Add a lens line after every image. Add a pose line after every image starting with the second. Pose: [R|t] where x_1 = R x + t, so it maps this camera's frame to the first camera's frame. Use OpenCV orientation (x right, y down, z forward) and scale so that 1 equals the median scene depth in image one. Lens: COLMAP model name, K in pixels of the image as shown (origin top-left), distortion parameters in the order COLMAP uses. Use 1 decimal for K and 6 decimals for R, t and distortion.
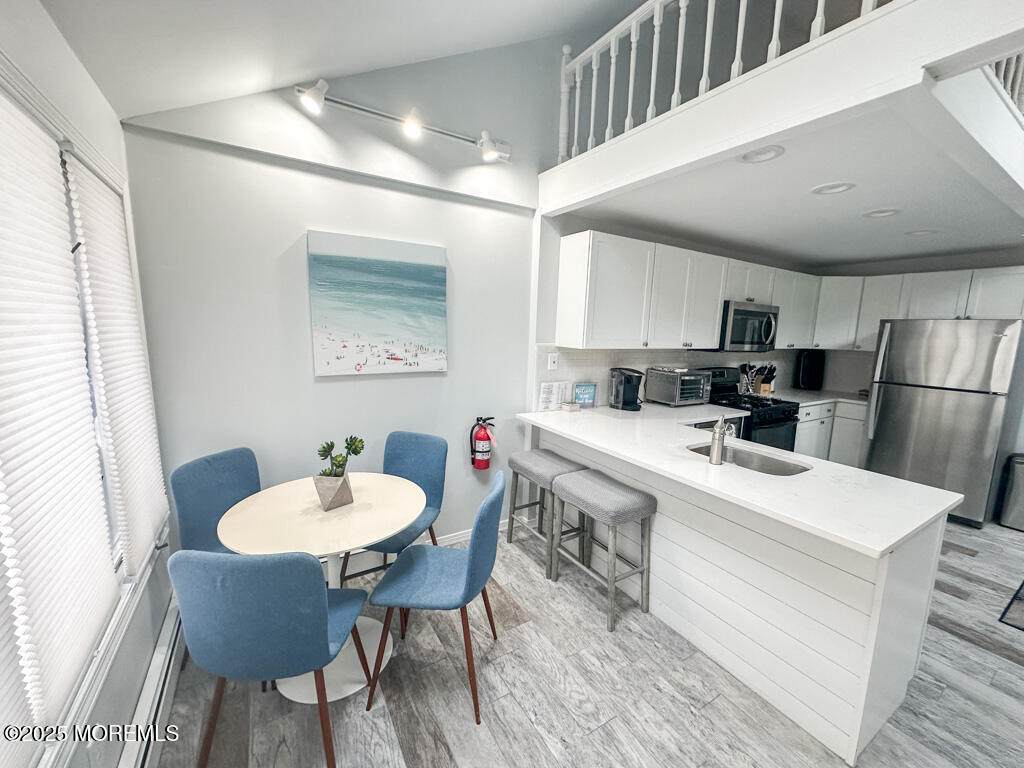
lens RADIAL K [[409.4, 0, 512.0], [0, 409.4, 384.0], [0, 0, 1]] dist [-0.000652, 0.000402]
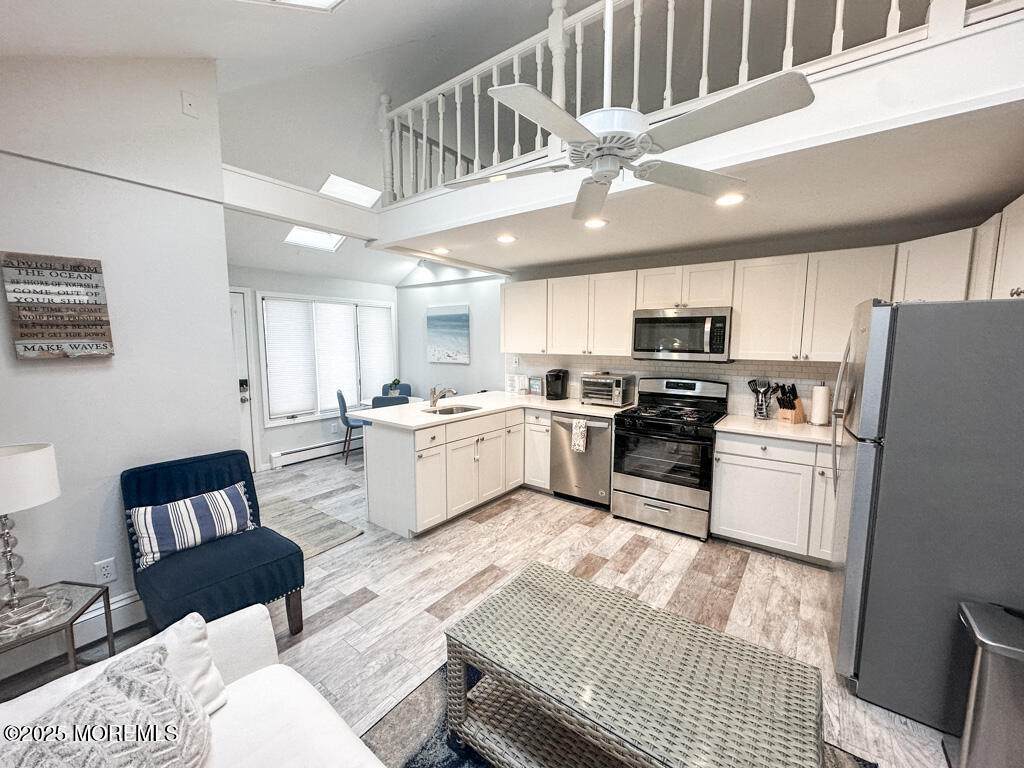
lens RADIAL K [[409.4, 0, 512.0], [0, 409.4, 384.0], [0, 0, 1]] dist [-0.000652, 0.000402]
pose [[0.368710, 0.066464, -0.927165, 1.391343], [-0.122200, 0.992250, 0.022534, -0.002071], [0.921477, 0.104991, 0.373974, 0.339966]]
